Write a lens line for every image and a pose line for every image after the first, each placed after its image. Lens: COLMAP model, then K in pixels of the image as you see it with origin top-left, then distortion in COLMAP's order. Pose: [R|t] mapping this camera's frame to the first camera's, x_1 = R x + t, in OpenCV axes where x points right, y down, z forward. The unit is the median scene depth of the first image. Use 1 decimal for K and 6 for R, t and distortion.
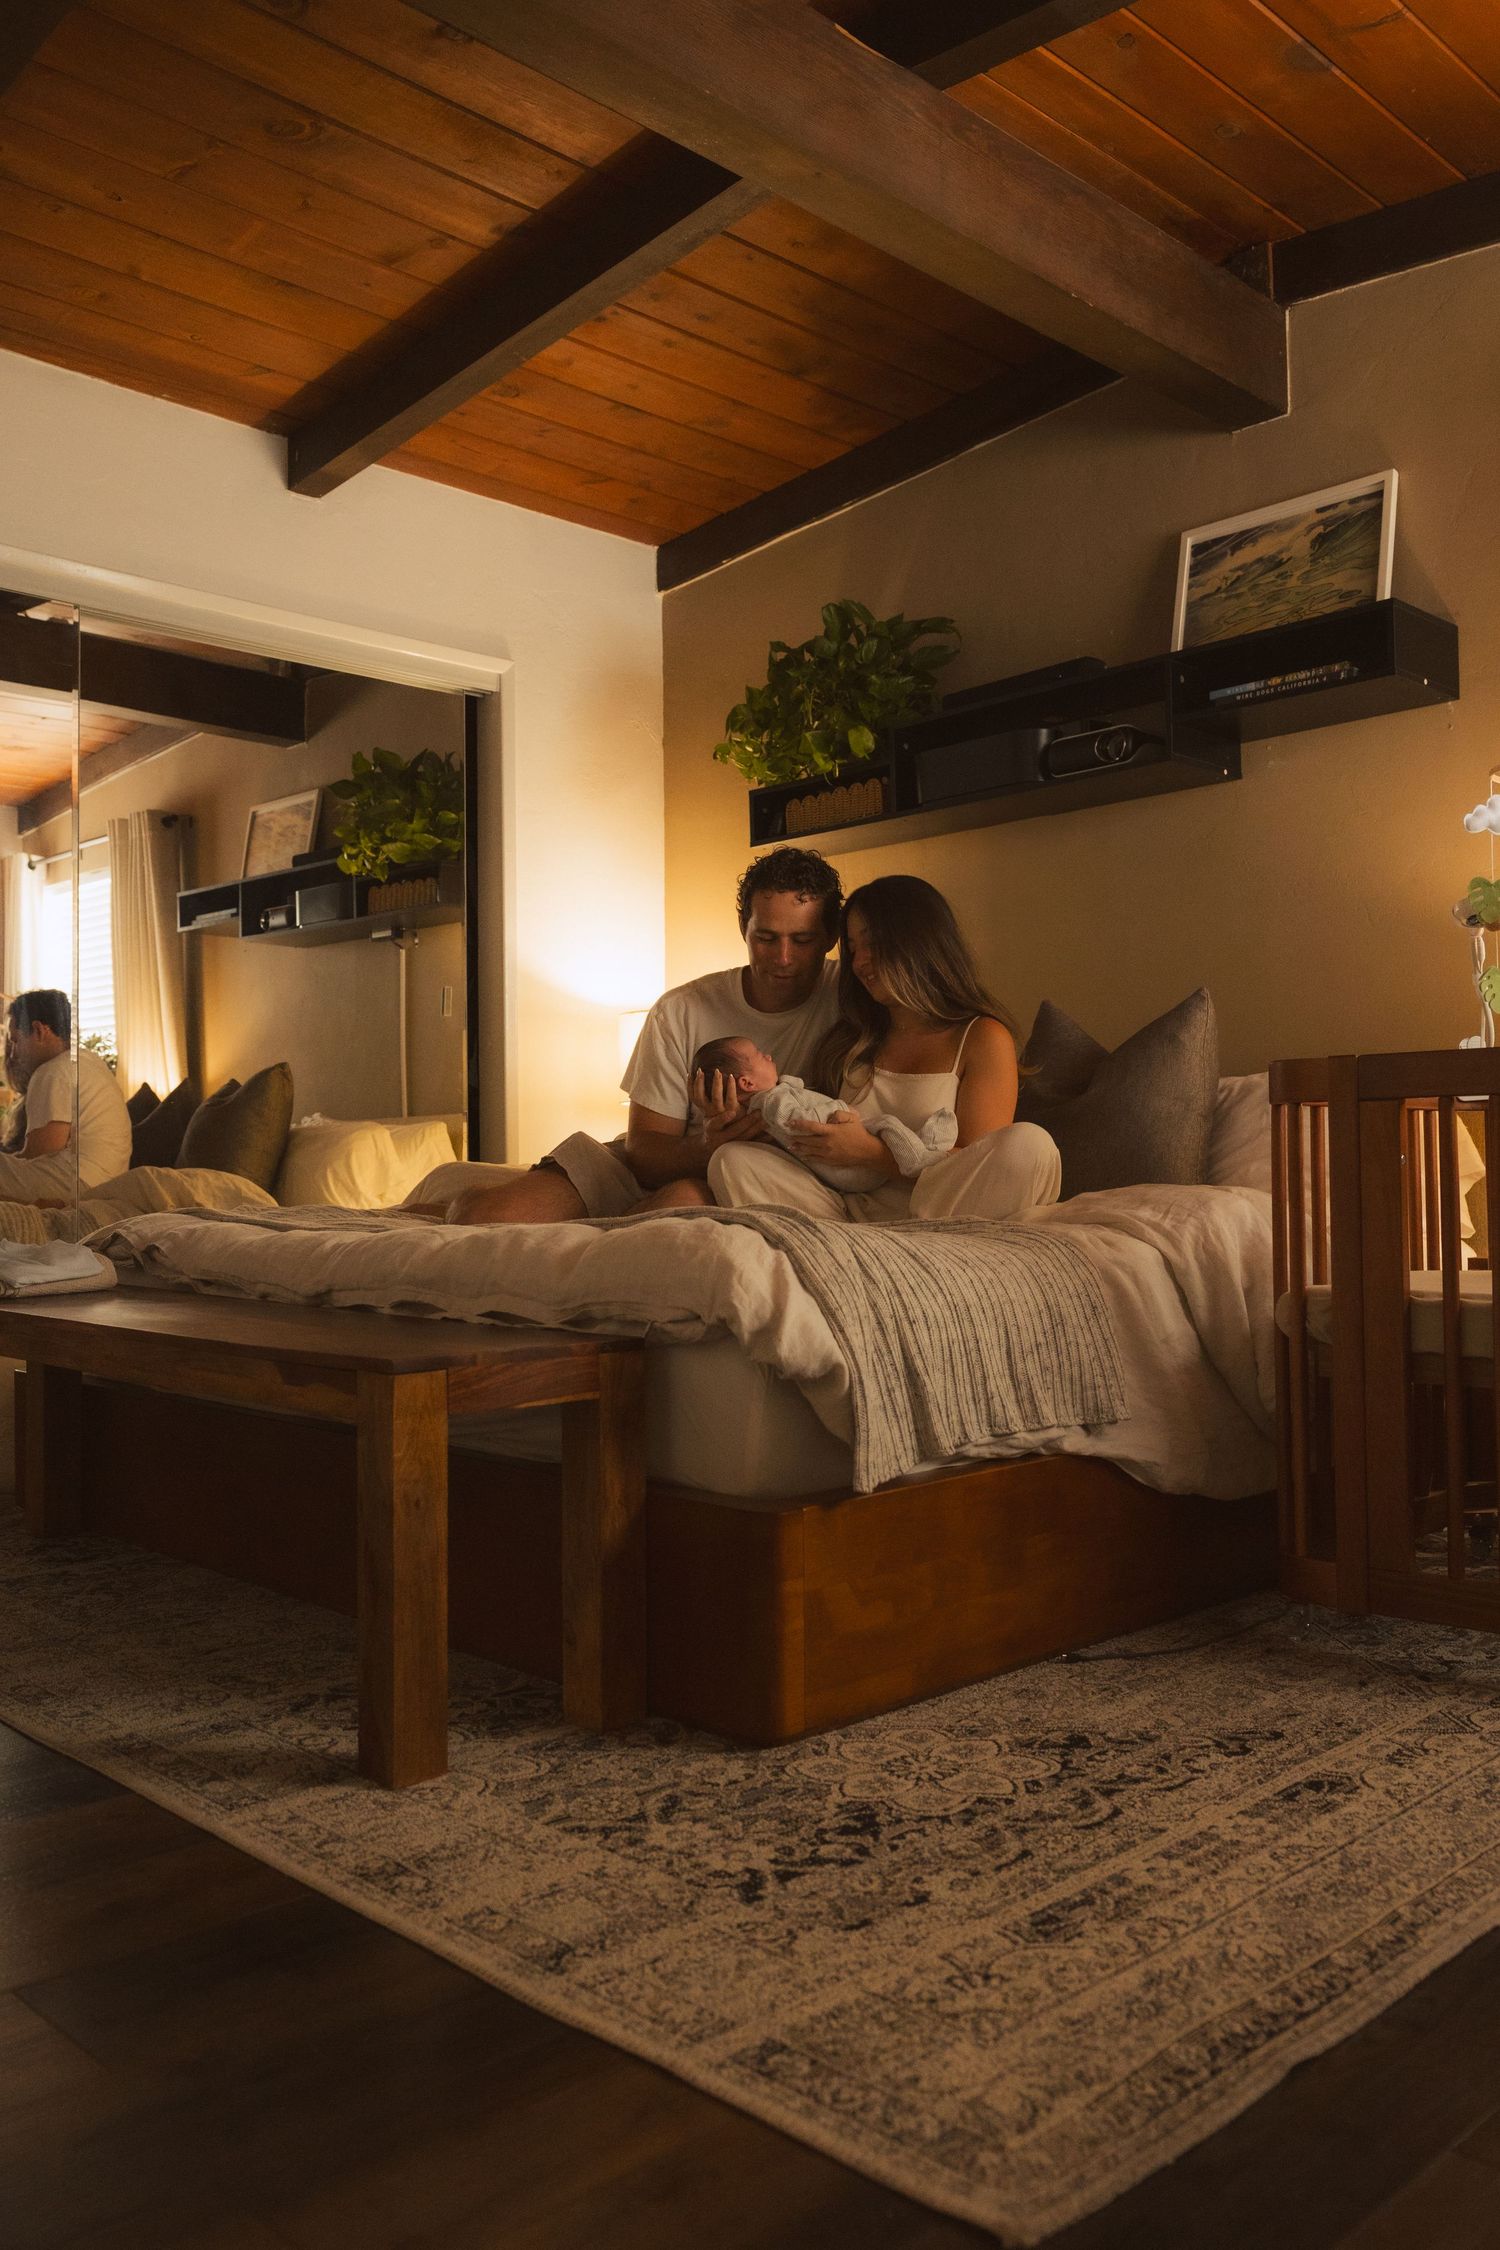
lens RADIAL K [[1803.3, 0, 750.0], [0, 1803.3, 1125.0], [0, 0, 1]] dist [0.091594, 0.001403]
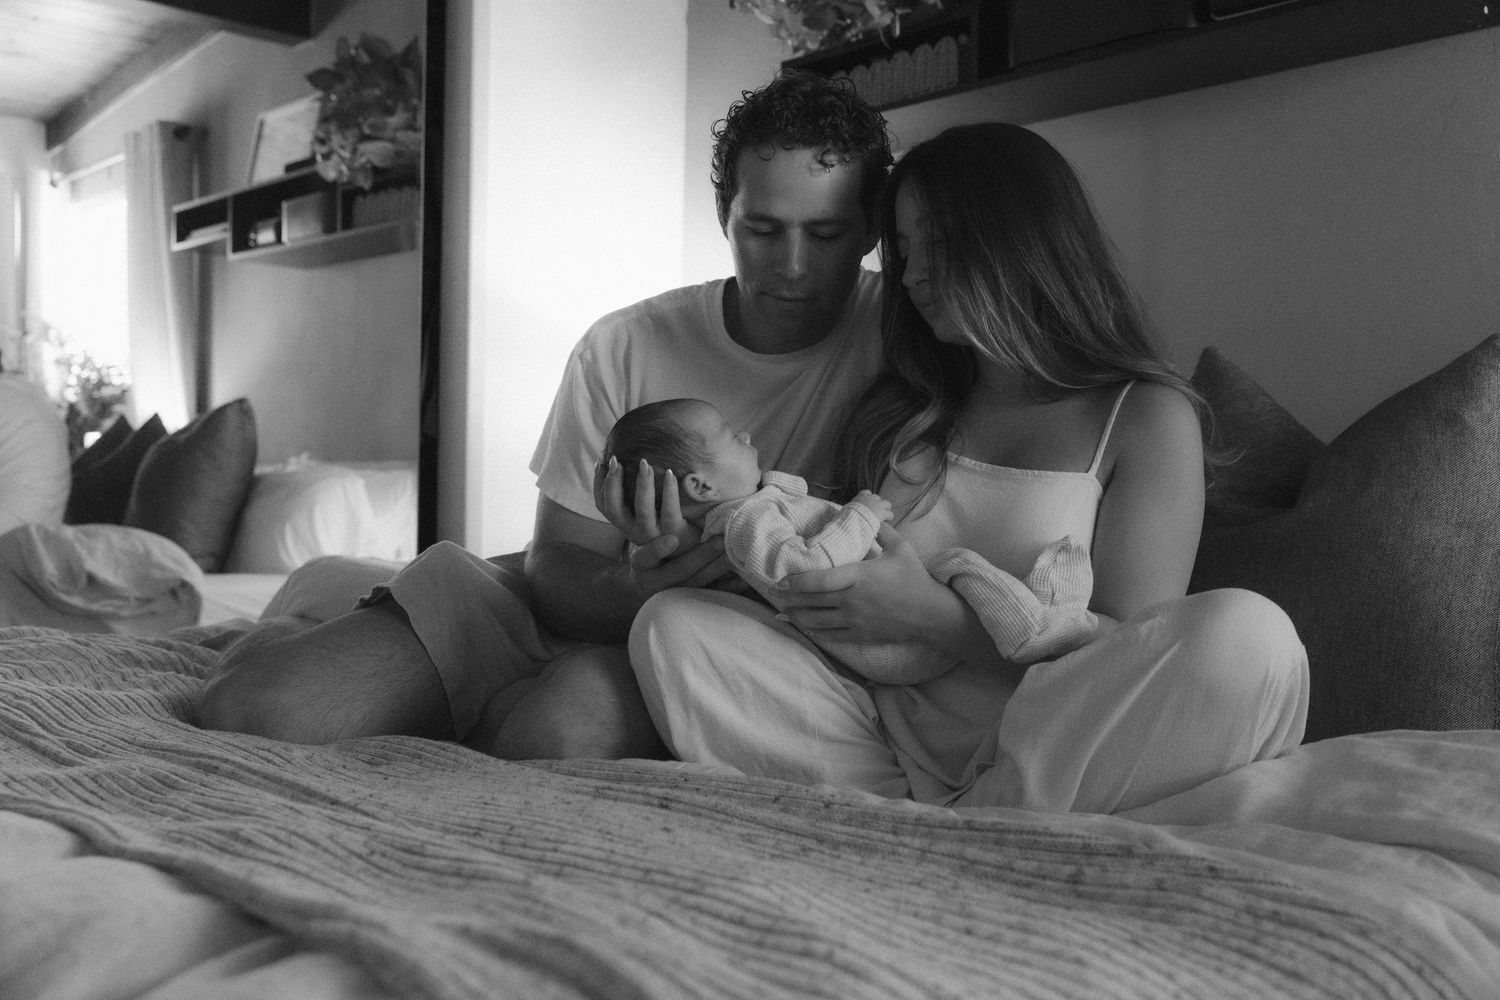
lens RADIAL K [[1515.4, 0, 750.0], [0, 1515.4, 500.0], [0, 0, 1]] dist [0.136230, -0.587332]
pose [[0.998413, 0.031439, -0.046732, 0.030249], [-0.029792, 0.998924, 0.035536, -0.031279], [0.047799, -0.034087, 0.998275, 0.482391]]
